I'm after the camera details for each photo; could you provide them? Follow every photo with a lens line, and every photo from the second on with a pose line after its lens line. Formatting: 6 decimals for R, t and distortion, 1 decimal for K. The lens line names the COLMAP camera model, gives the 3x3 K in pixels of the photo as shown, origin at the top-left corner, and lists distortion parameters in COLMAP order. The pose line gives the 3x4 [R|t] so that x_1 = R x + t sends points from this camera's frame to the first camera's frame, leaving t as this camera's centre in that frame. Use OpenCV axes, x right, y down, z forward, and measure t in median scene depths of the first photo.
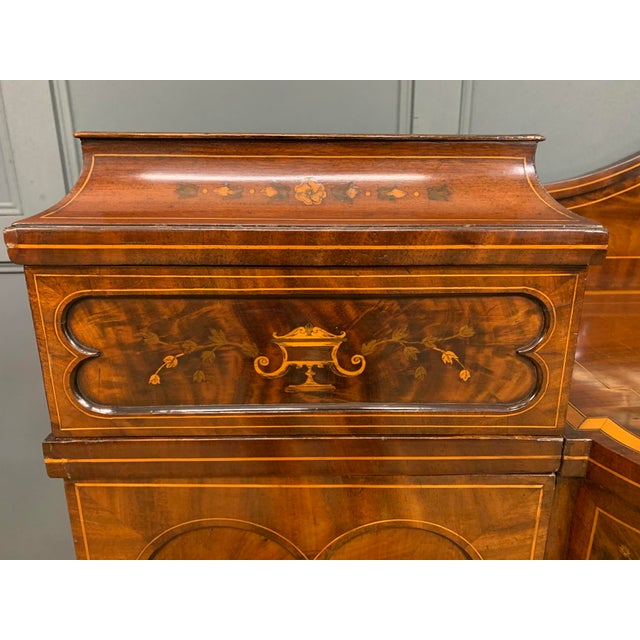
lens RADIAL K [[502.5, 0, 315.6], [0, 502.5, 317.0], [0, 0, 1]] dist [0.046771, -0.041661]
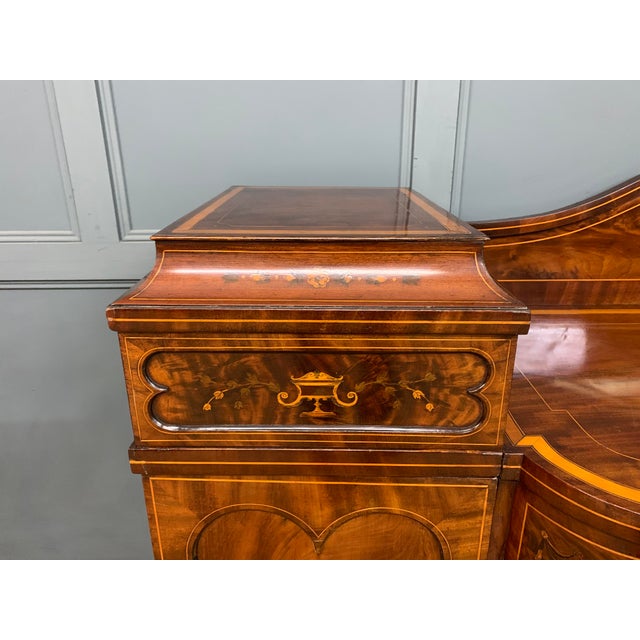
lens RADIAL K [[502.5, 0, 315.0], [0, 502.5, 317.9], [0, 0, 1]] dist [0.046771, -0.041661]
pose [[0.999302, 0.007081, -0.036682, 0.031088], [-0.005022, 0.998421, 0.055942, -0.203420], [0.037020, -0.055719, 0.997760, -0.372036]]
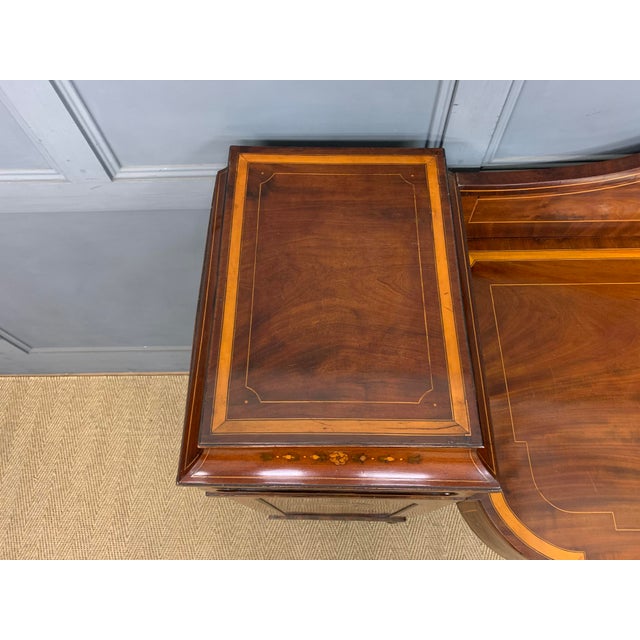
lens RADIAL K [[502.5, 0, 321.6], [0, 502.5, 316.3], [0, 0, 1]] dist [0.046771, -0.041661]
pose [[0.999379, 0.013168, -0.032680, -0.018057], [0.015768, 0.662315, 0.749059, -1.764060], [0.031508, -0.749109, 0.661697, 0.216401]]
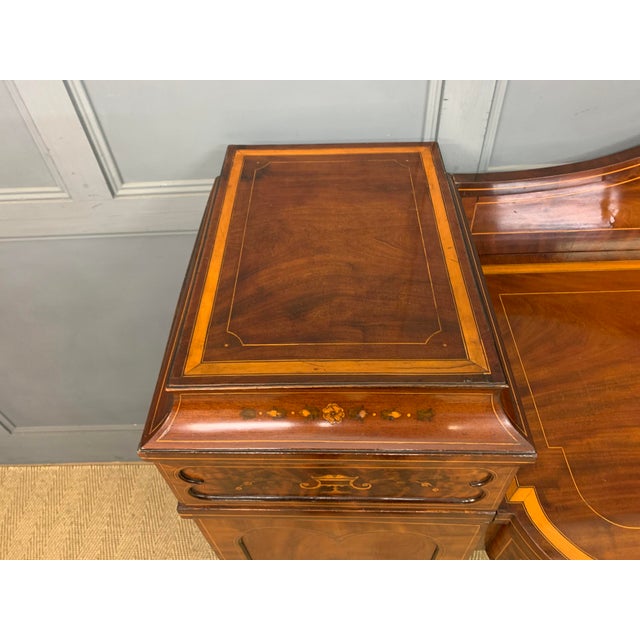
lens RADIAL K [[502.5, 0, 314.1], [0, 502.5, 315.6], [0, 0, 1]] dist [0.046771, -0.041661]
pose [[0.997787, -0.005567, -0.066254, 0.029260], [0.039189, 0.854232, 0.518412, -1.167592], [0.053711, -0.519861, 0.852560, -0.067198]]
